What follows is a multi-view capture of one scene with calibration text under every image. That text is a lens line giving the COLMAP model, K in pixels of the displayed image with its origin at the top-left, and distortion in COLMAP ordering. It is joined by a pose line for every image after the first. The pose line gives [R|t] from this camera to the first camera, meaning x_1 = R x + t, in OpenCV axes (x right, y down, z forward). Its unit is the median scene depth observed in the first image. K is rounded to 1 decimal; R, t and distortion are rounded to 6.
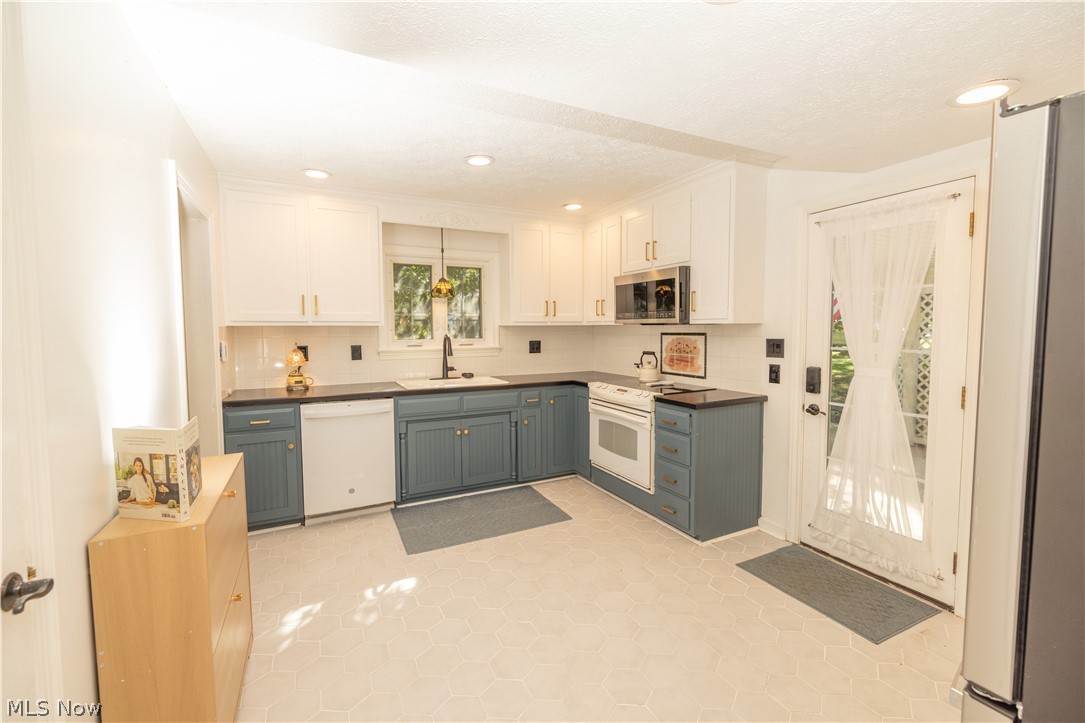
lens RADIAL K [[453.2, 0, 540.0], [0, 453.2, 357.9], [0, 0, 1]] dist [-0.003506, 0.000111]
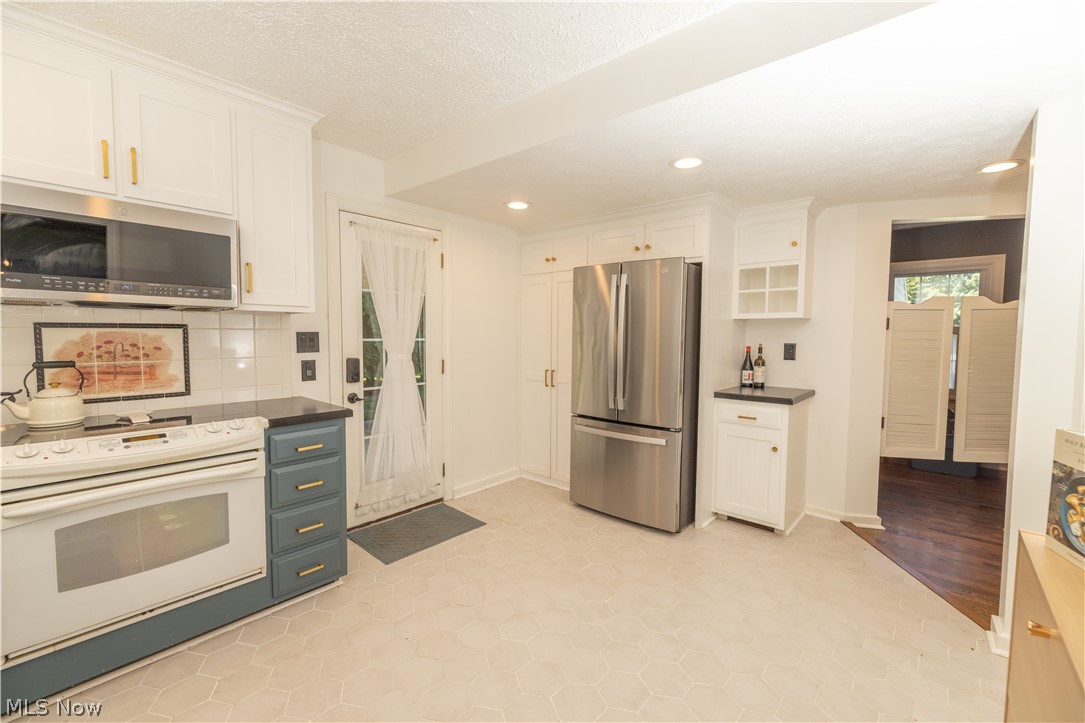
lens RADIAL K [[453.2, 0, 539.3], [0, 453.2, 360.2], [0, 0, 1]] dist [-0.003506, 0.000111]
pose [[-0.374186, -0.052796, 0.925850, -0.454013], [0.055436, 0.995319, 0.079162, -0.029156], [-0.925695, 0.080946, -0.369507, 0.826258]]
